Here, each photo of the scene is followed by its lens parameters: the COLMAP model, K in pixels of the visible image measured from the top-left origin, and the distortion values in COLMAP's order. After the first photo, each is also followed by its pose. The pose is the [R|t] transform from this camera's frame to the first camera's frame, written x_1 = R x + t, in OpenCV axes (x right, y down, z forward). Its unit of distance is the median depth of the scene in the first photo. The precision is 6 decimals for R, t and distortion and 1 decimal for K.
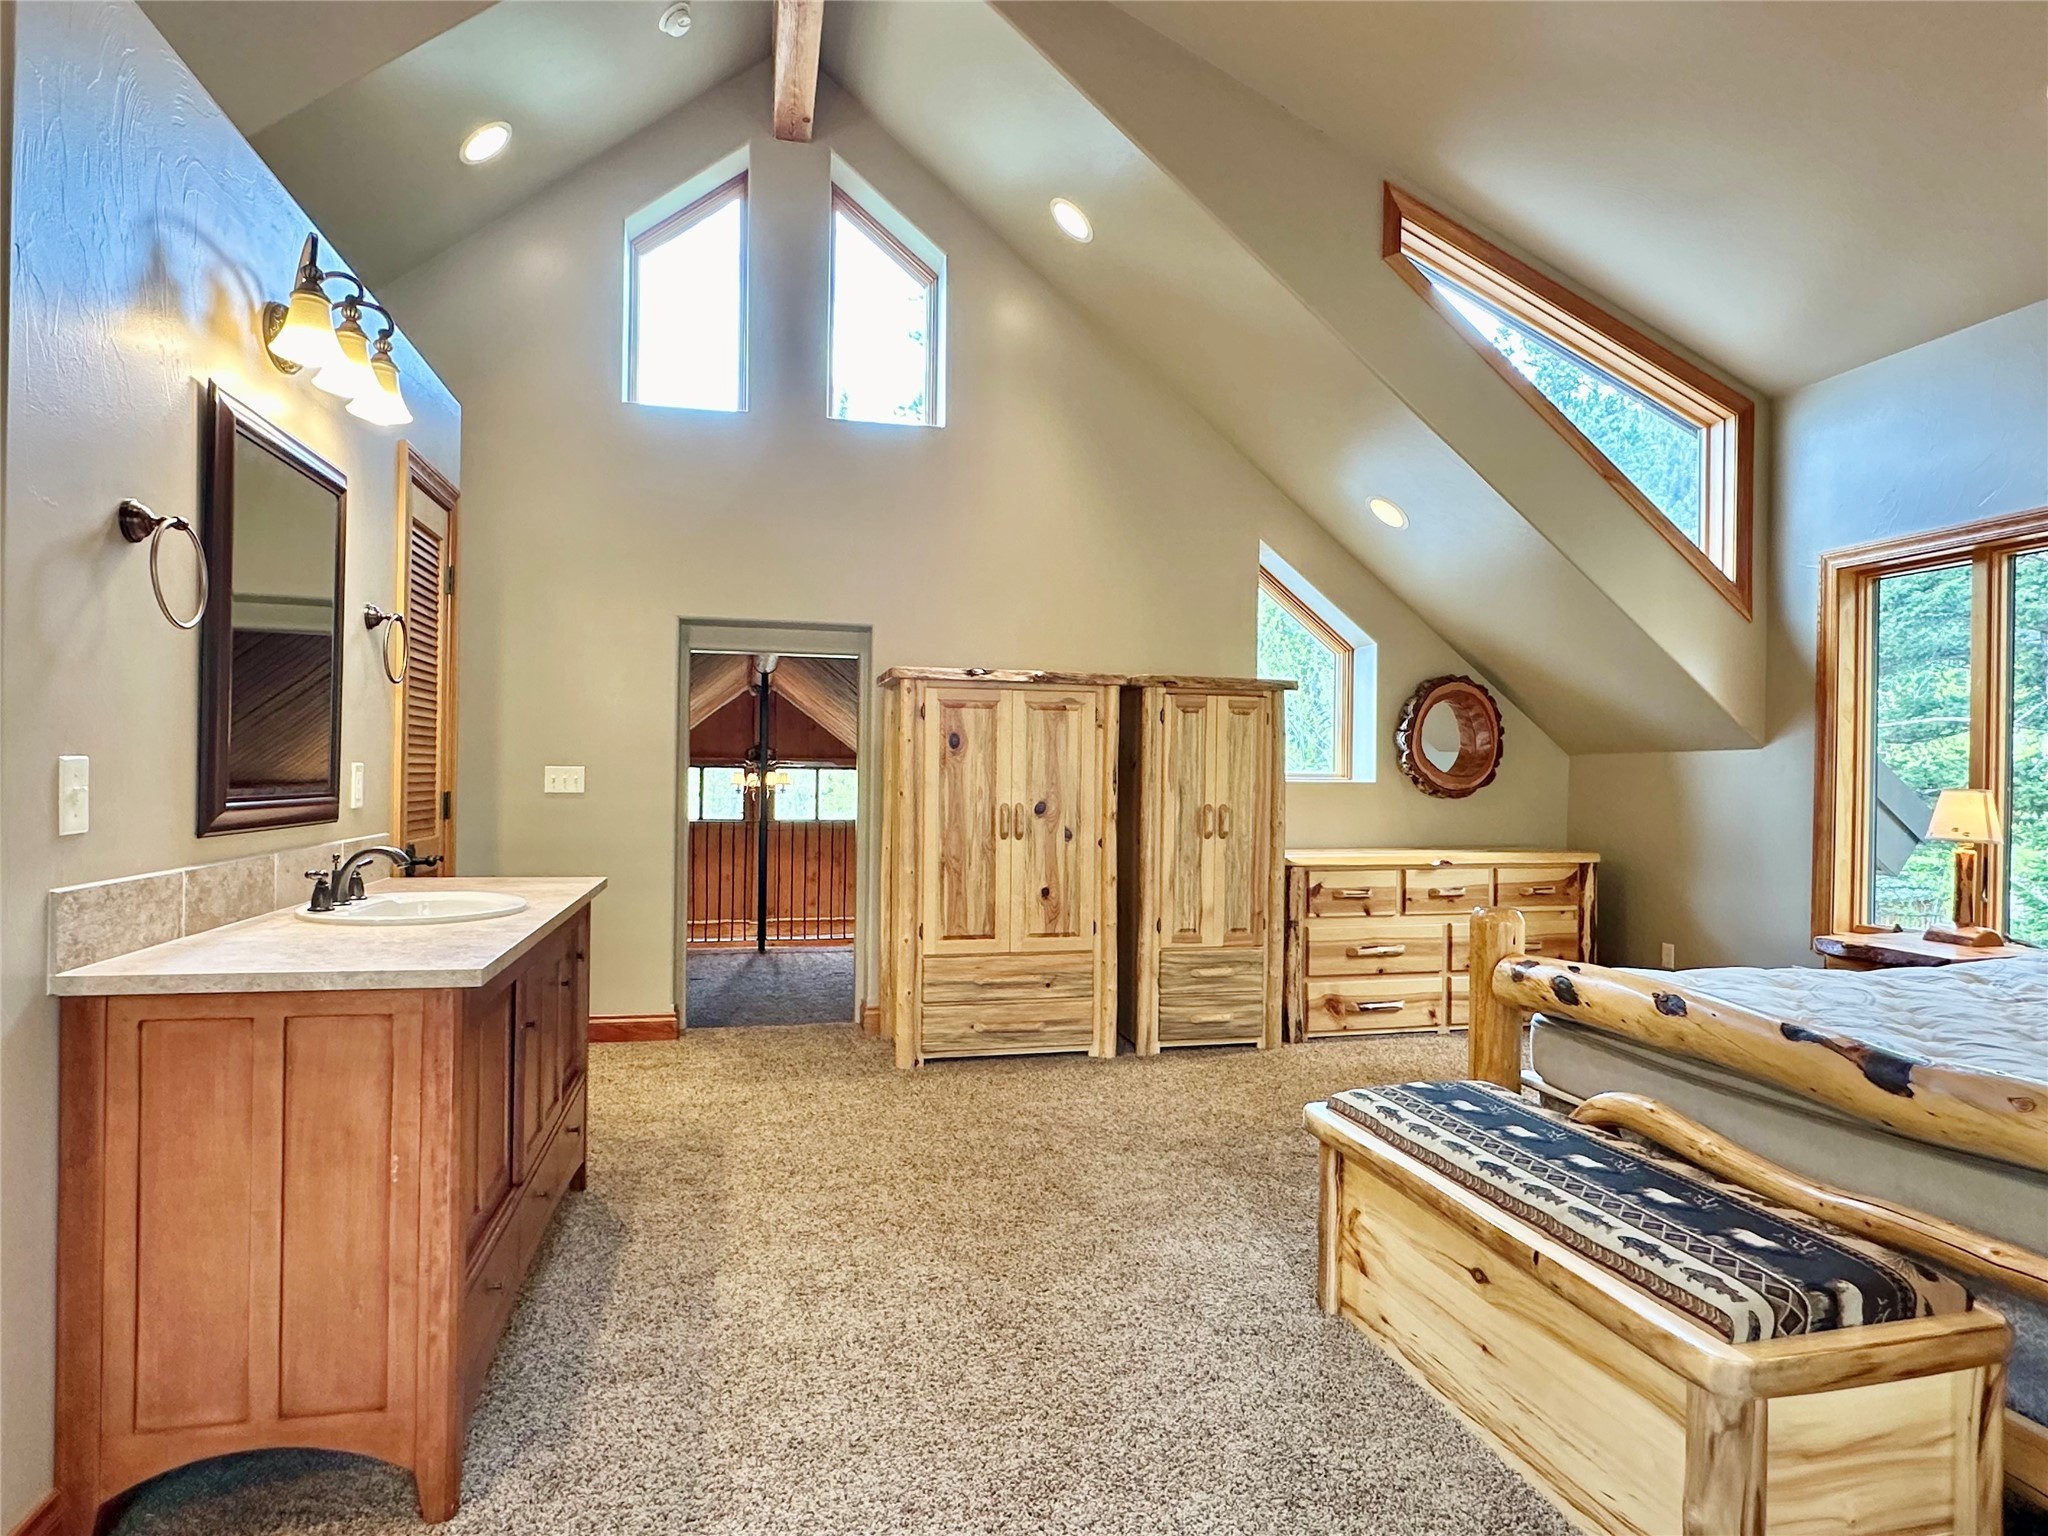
lens RADIAL K [[1157.1, 0, 1021.4], [0, 1157.1, 778.6], [0, 0, 1]] dist [-0.001376, 0.000718]
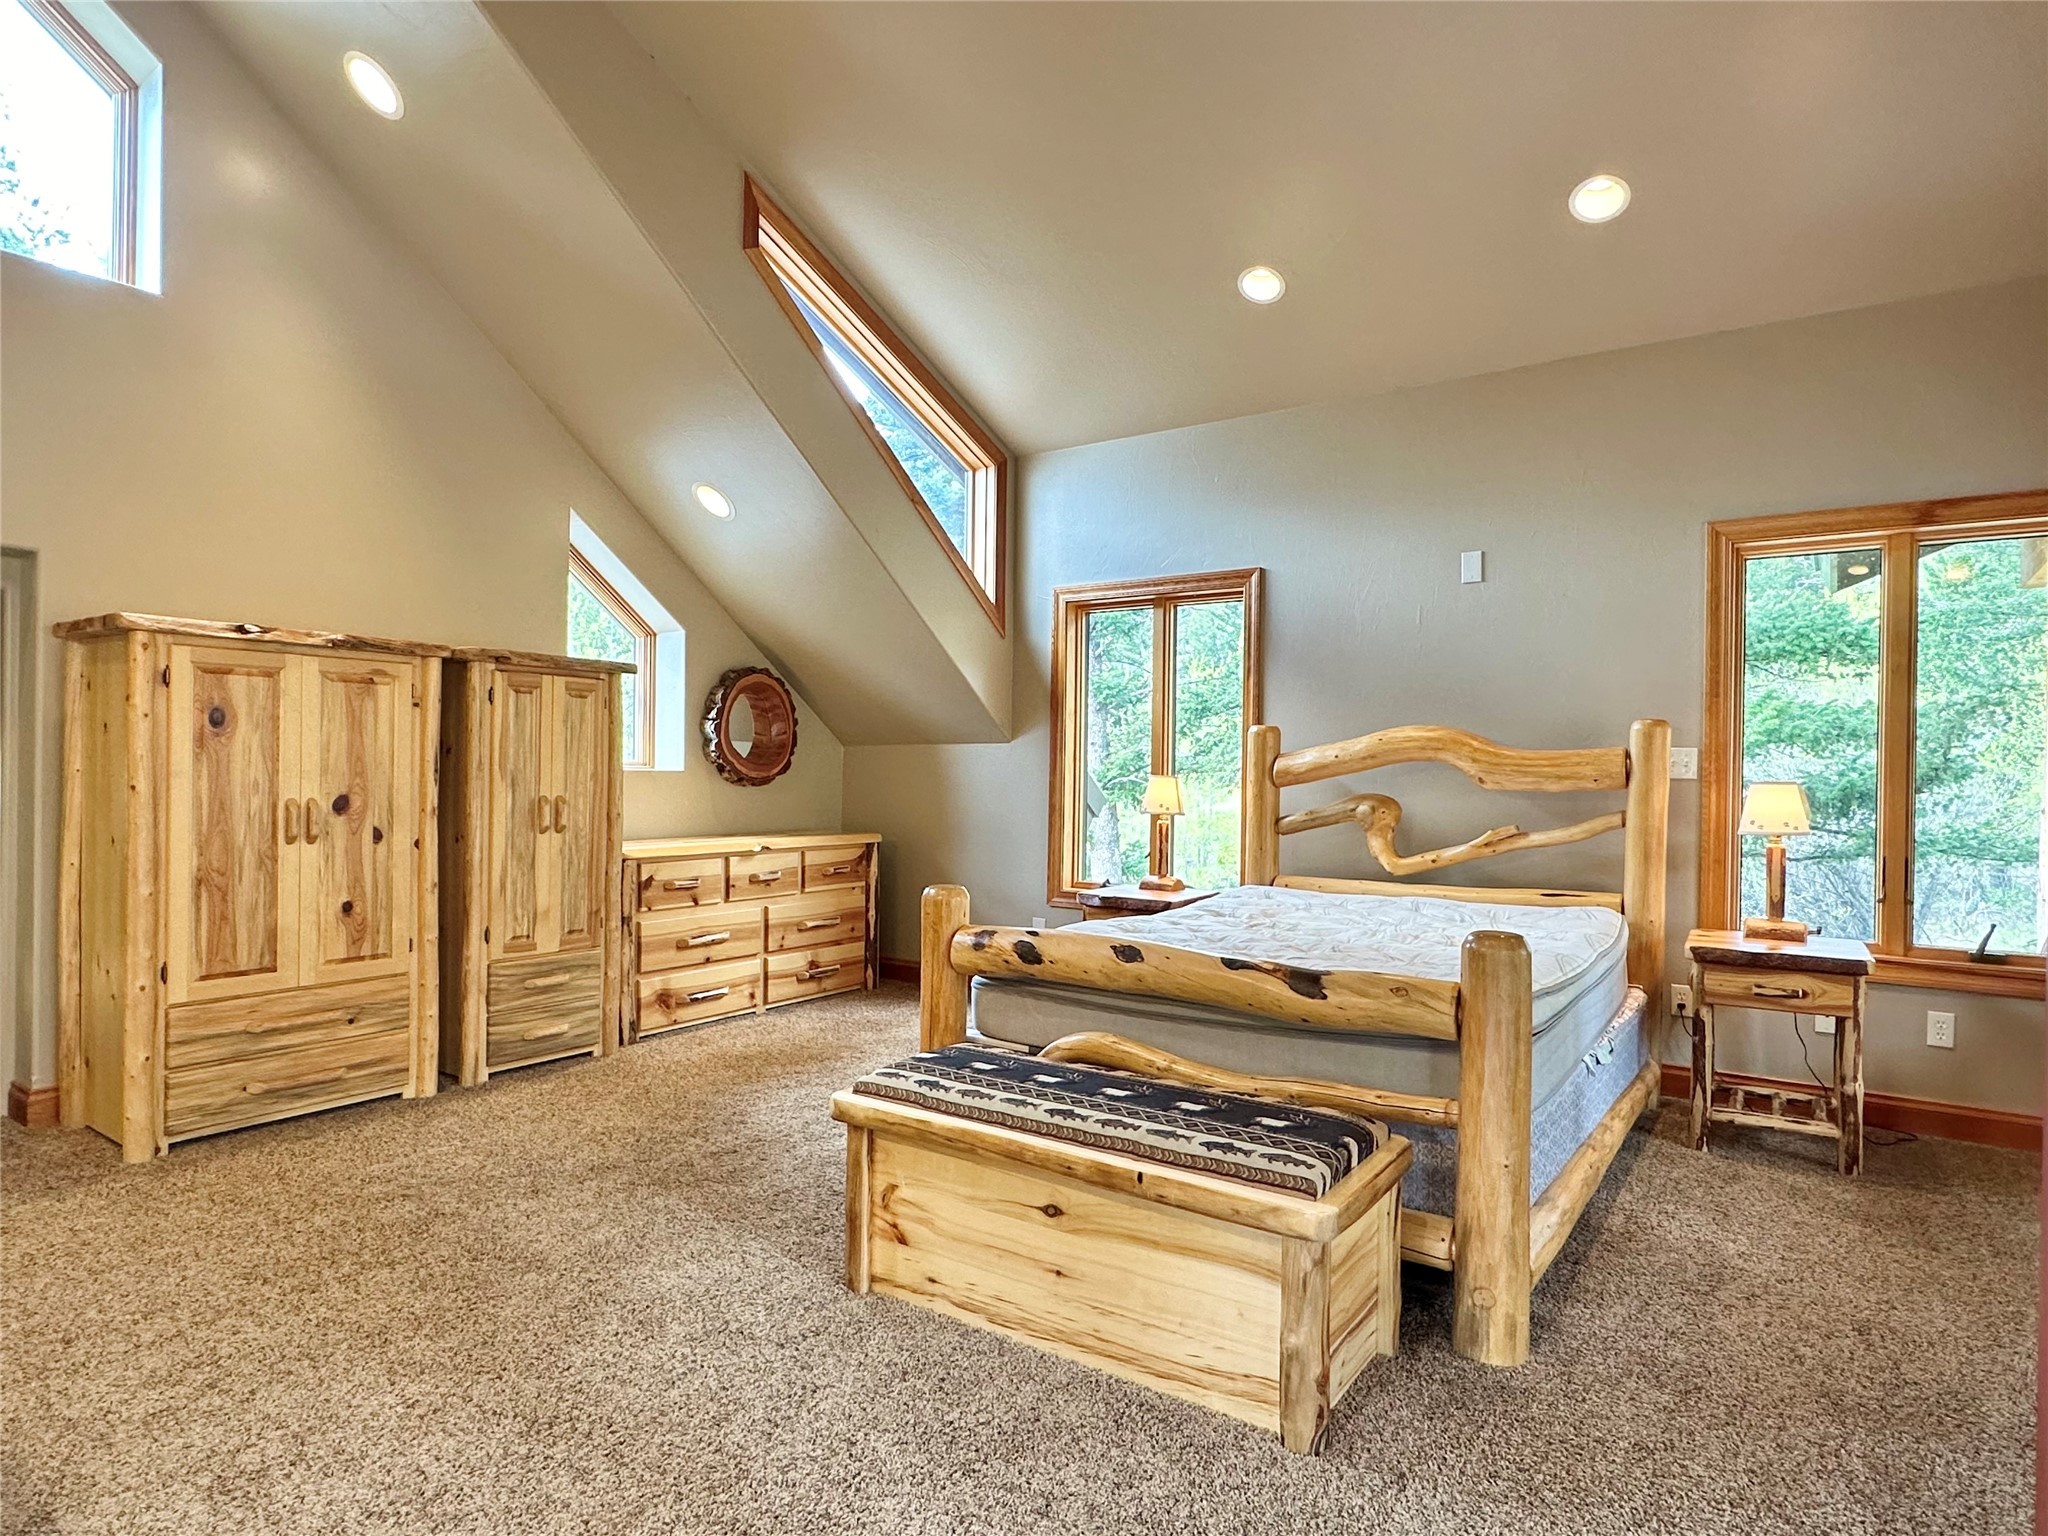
lens RADIAL K [[1157.1, 0, 1021.4], [0, 1157.1, 778.6], [0, 0, 1]] dist [-0.001376, 0.000718]
pose [[0.745623, -0.006030, 0.666341, -0.169563], [-0.001498, 0.999941, 0.010725, -0.001337], [-0.666366, -0.008995, 0.745570, 0.083116]]
